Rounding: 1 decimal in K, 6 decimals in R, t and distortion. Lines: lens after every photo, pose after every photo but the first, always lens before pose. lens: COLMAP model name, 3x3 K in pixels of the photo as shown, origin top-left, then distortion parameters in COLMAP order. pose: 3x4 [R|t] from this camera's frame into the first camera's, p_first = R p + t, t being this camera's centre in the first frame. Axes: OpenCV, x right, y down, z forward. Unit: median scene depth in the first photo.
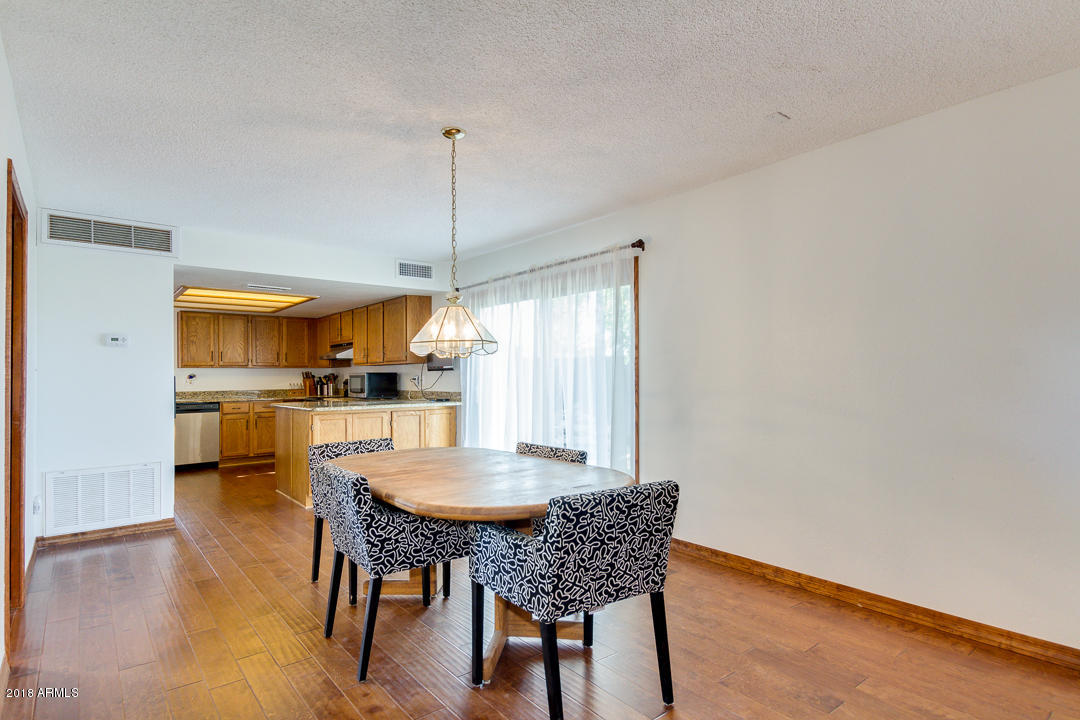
lens RADIAL K [[573.1, 0, 539.3], [0, 573.1, 367.0], [0, 0, 1]] dist [-0.000236, -0.000103]
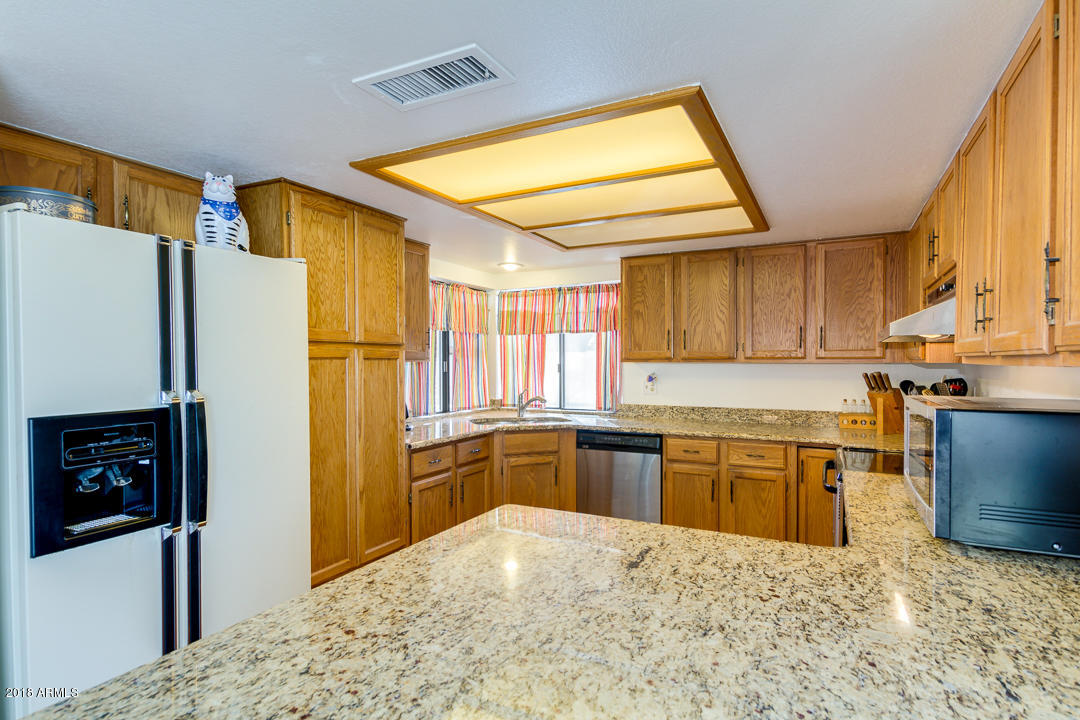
lens RADIAL K [[573.1, 0, 539.9], [0, 573.1, 363.0], [0, 0, 1]] dist [-0.000236, -0.000103]
pose [[0.390687, 0.012659, -0.920436, -0.148470], [0.016447, 0.999650, 0.020730, -0.010583], [0.920376, -0.023237, 0.390342, 0.695660]]
